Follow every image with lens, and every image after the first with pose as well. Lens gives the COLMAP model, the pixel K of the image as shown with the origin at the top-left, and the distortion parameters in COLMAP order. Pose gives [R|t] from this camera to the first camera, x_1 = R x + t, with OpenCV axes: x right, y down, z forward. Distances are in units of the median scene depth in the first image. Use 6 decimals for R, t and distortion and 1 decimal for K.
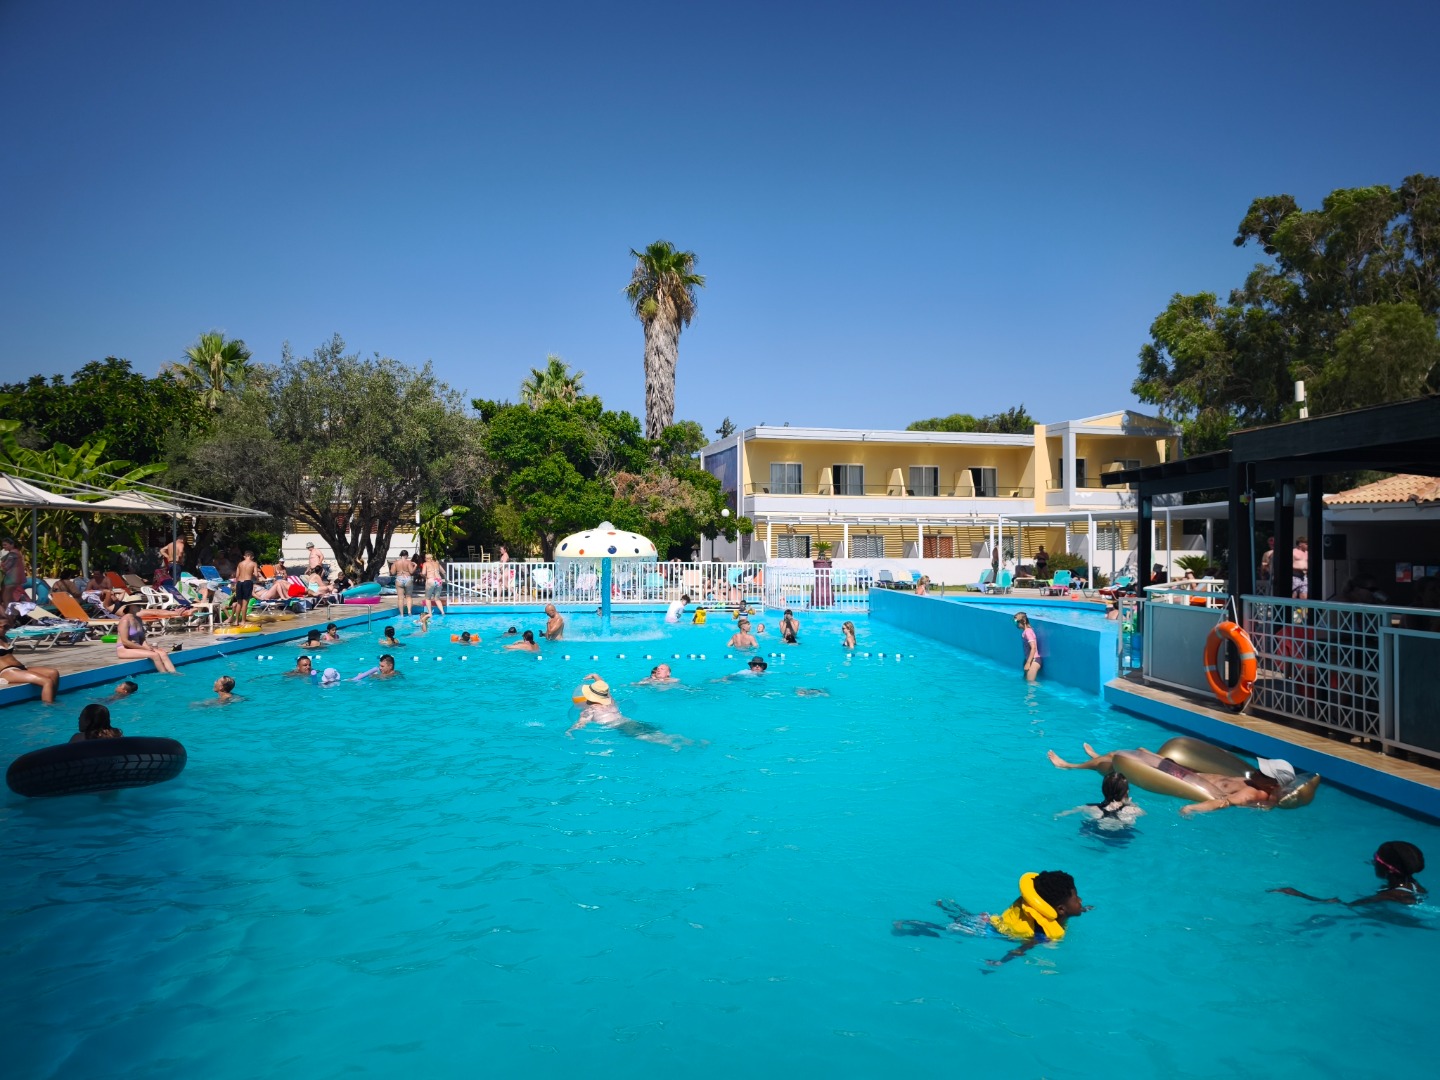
lens RADIAL K [[969.7, 0, 725.0], [0, 969.7, 549.7], [0, 0, 1]] dist [0.014878, -0.034039]
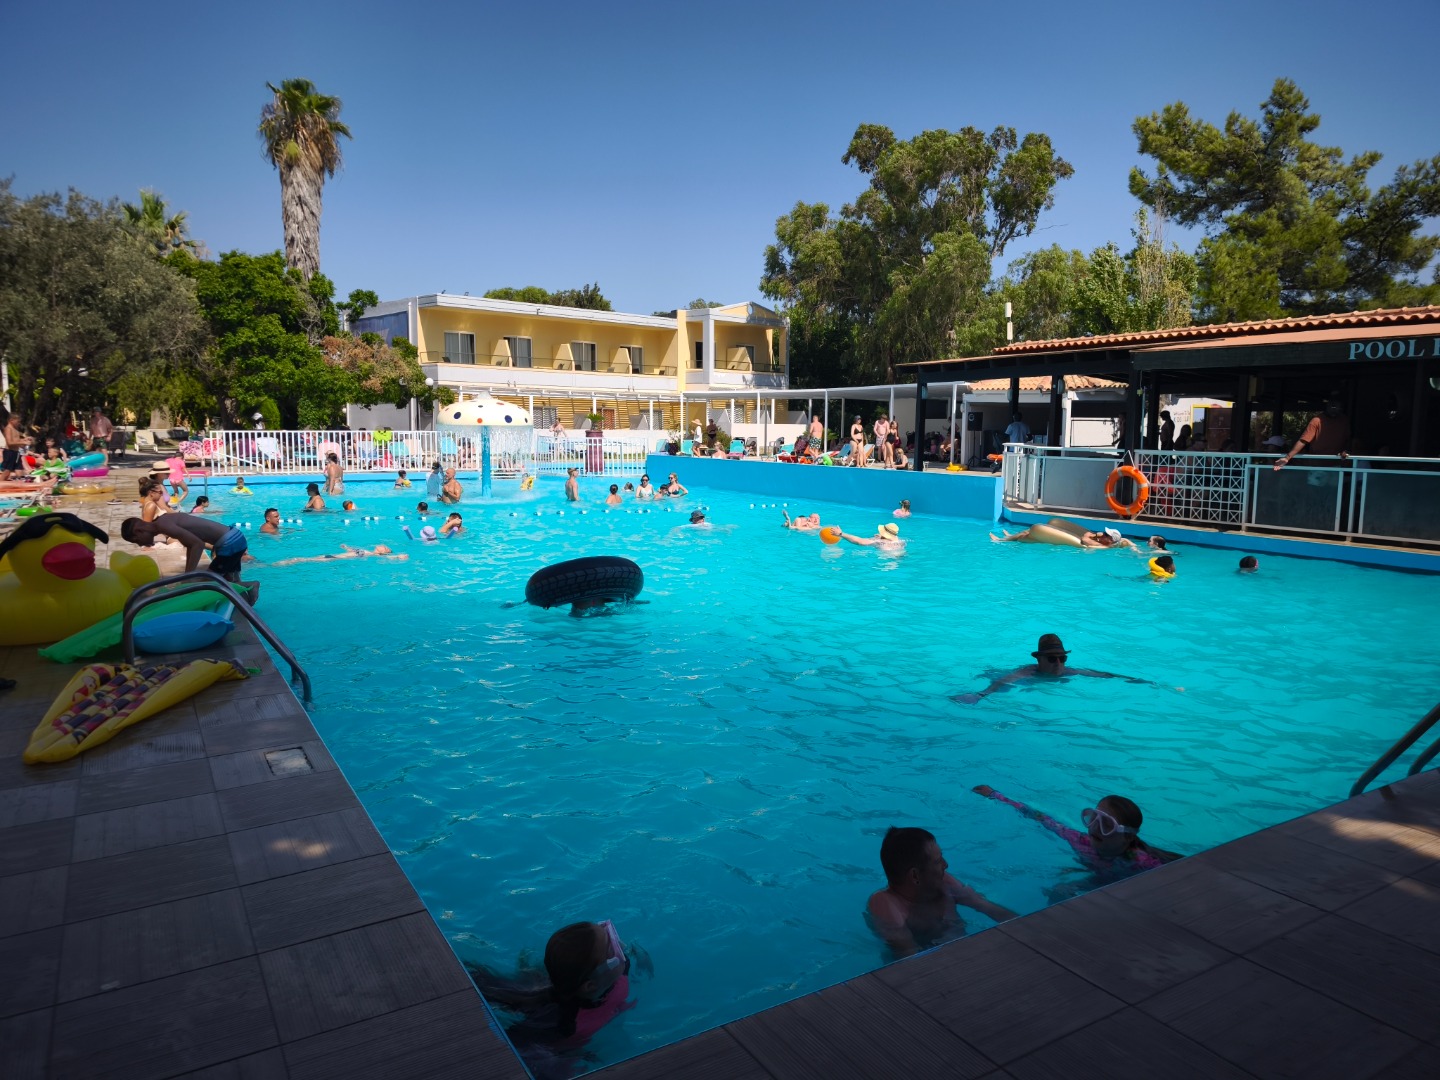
lens RADIAL K [[969.7, 0, 708.5], [0, 969.7, 546.9], [0, 0, 1]] dist [0.014878, -0.034039]
pose [[0.893851, -0.047529, 0.445837, -0.165739], [-0.009857, 0.992042, 0.125520, 0.001604], [-0.448255, -0.116591, 0.886270, -0.034547]]
